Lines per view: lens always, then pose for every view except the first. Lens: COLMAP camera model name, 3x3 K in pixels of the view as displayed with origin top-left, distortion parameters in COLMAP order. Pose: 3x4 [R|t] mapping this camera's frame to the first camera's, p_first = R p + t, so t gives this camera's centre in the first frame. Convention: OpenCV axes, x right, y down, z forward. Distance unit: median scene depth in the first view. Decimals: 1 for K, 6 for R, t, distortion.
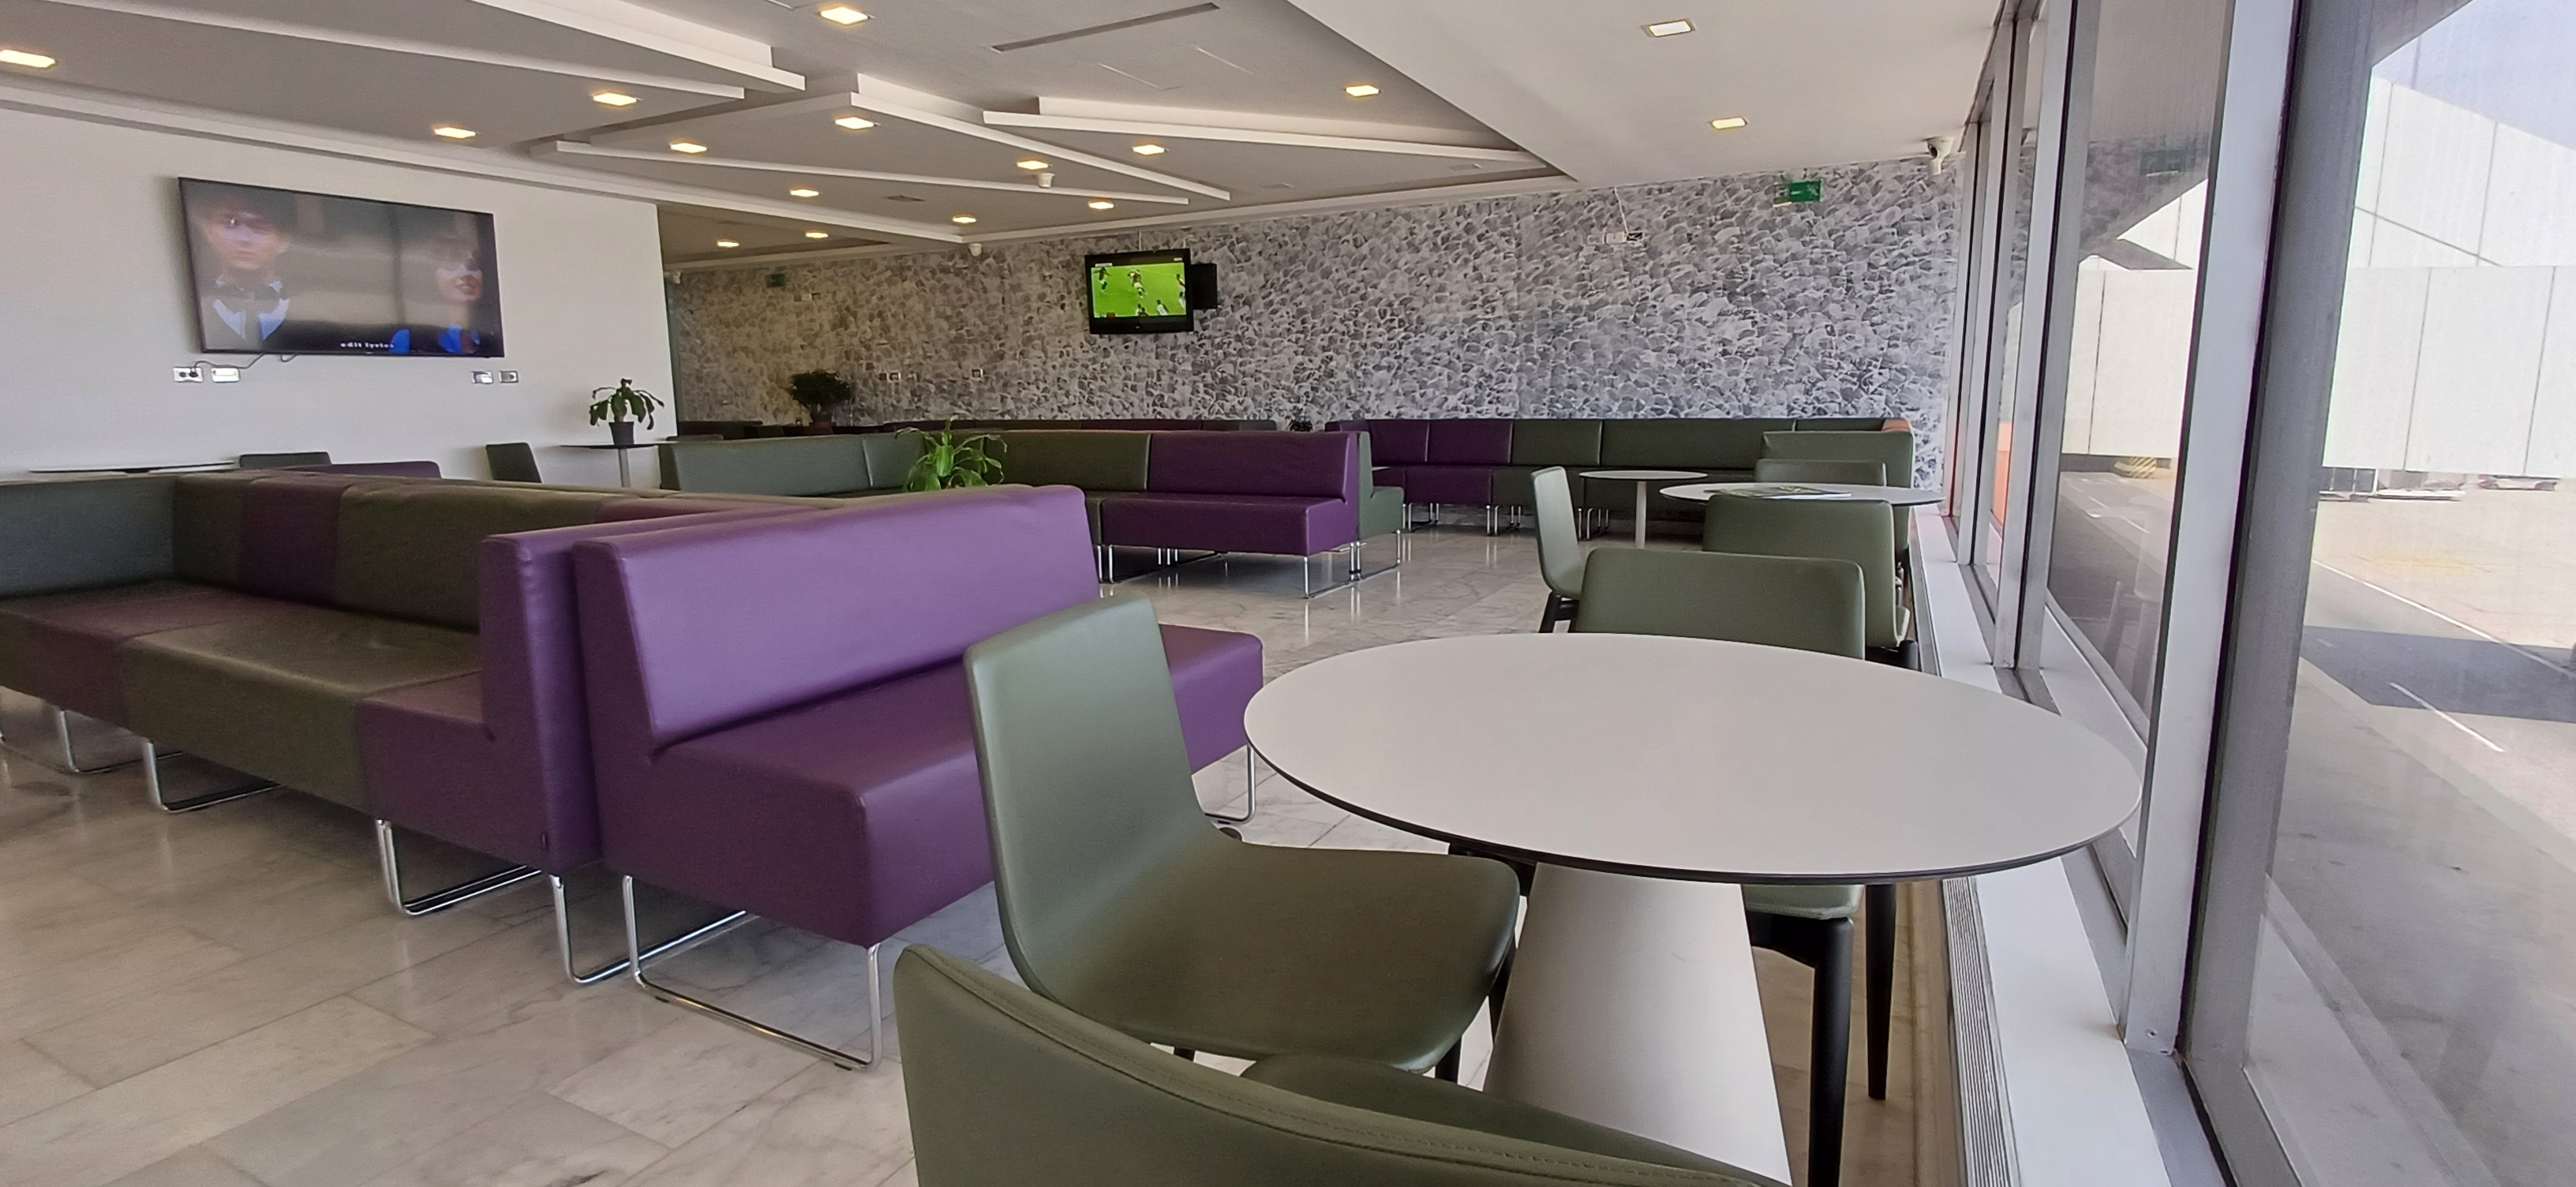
lens RADIAL K [[1174.0, 0, 1228.1], [0, 1174.0, 562.6], [0, 0, 1]] dist [0.002632, 0.000984]
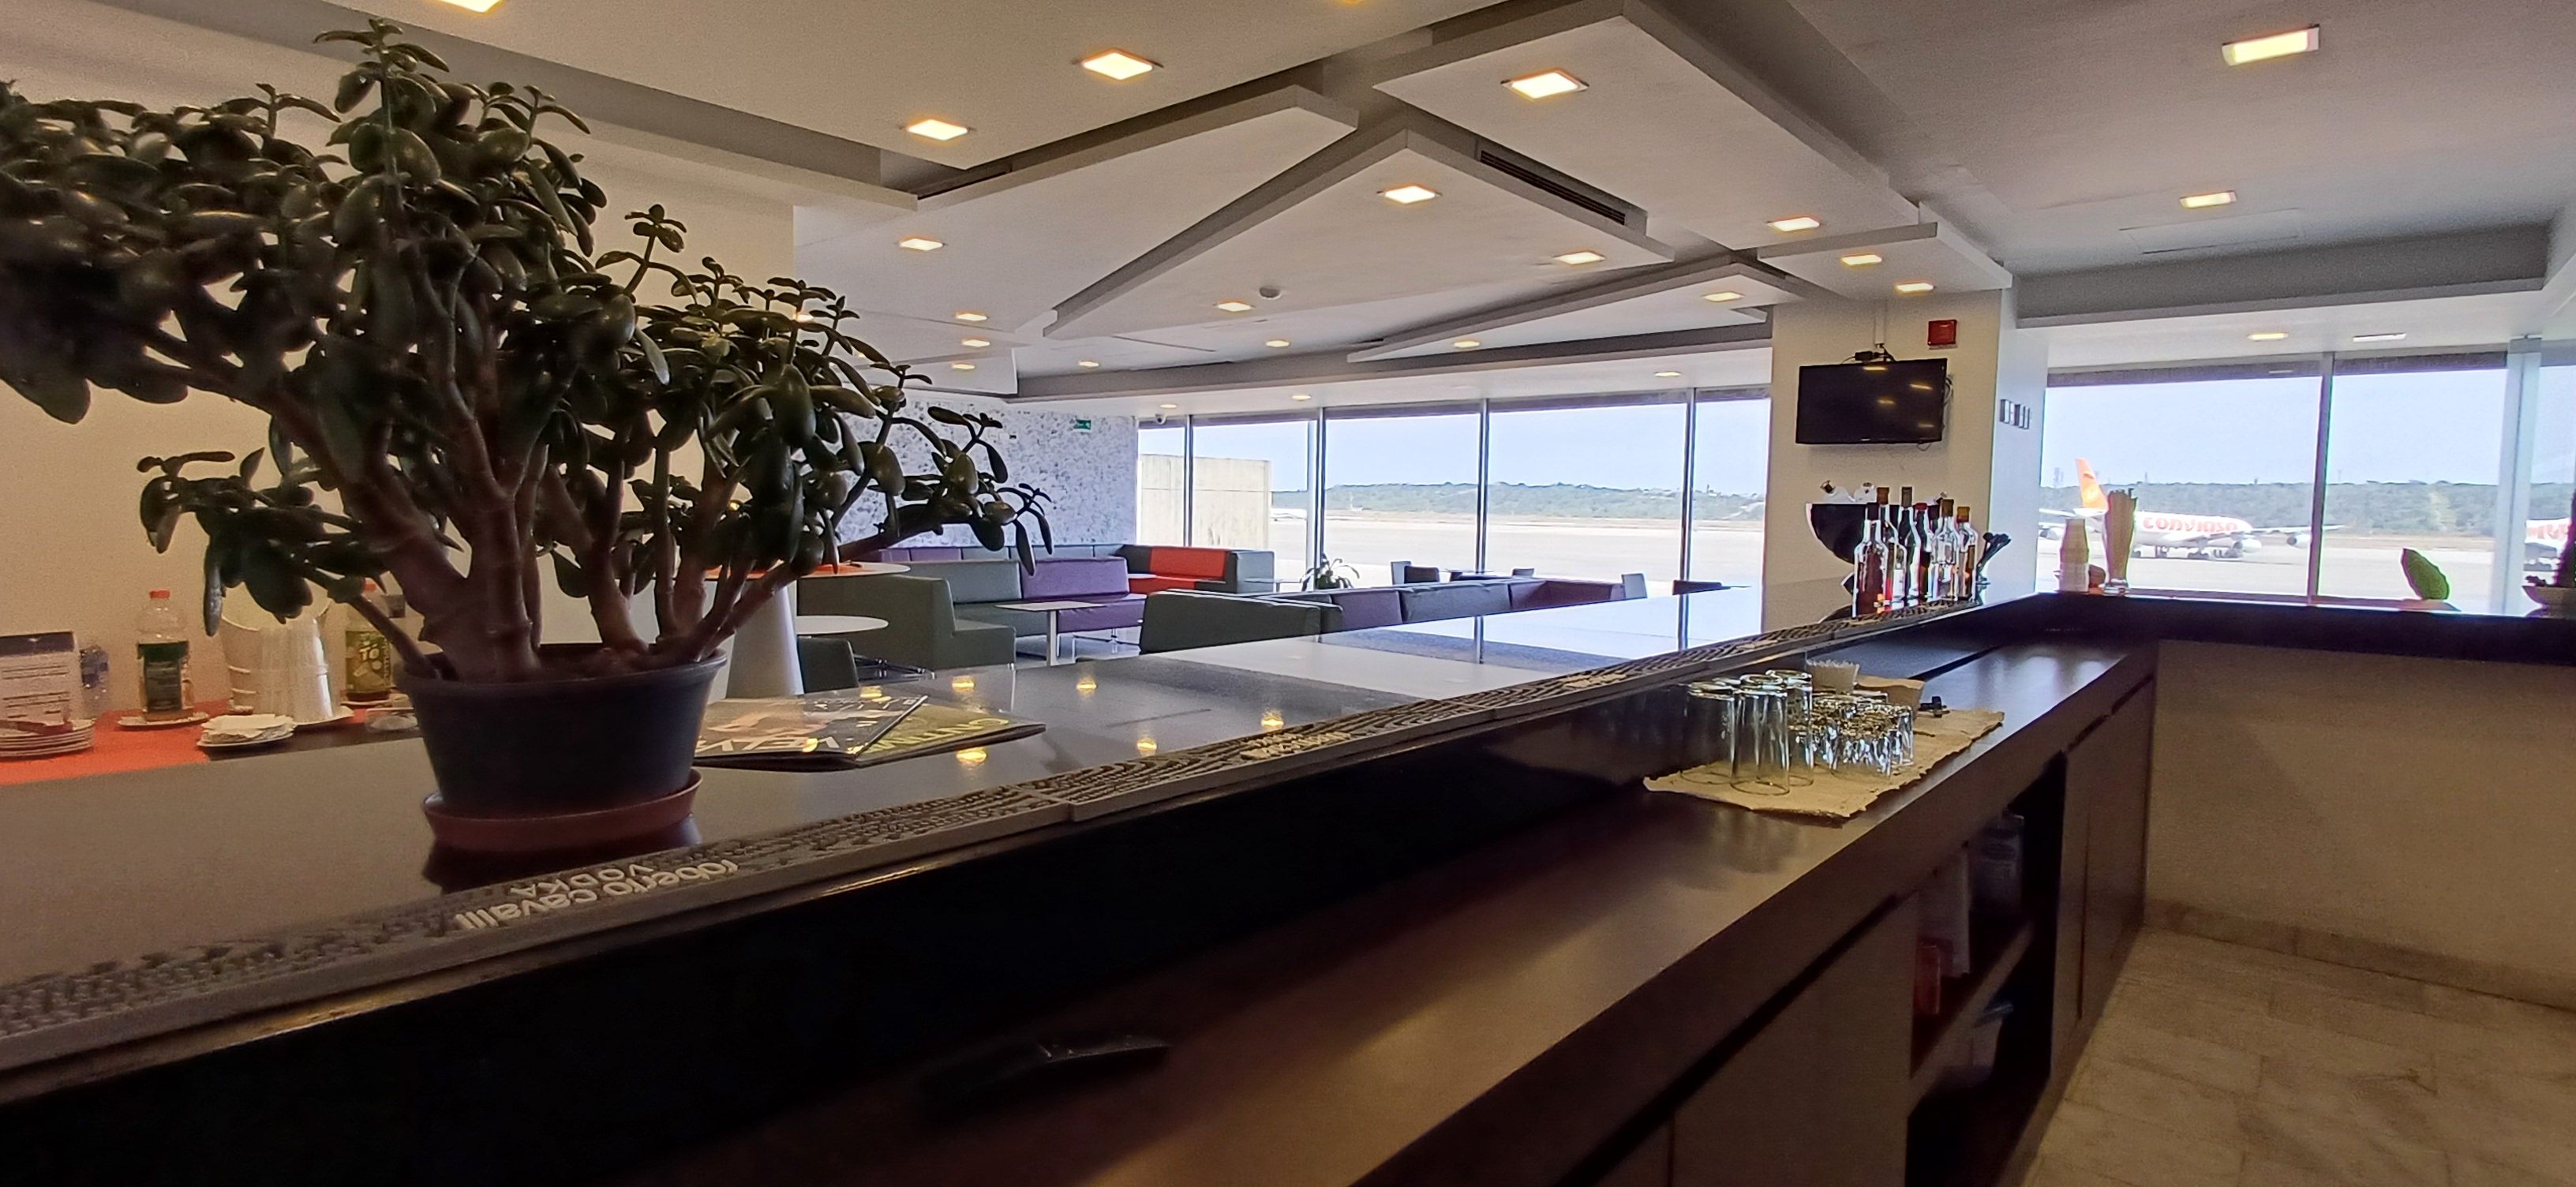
lens RADIAL K [[1174.0, 0, 1295.2], [0, 1174.0, 595.2], [0, 0, 1]] dist [0.002632, 0.000984]
pose [[0.209443, -0.056661, 0.976178, -1.049920], [0.119965, 0.992267, 0.031856, -0.052093], [-0.970434, 0.110435, 0.214621, 0.242978]]
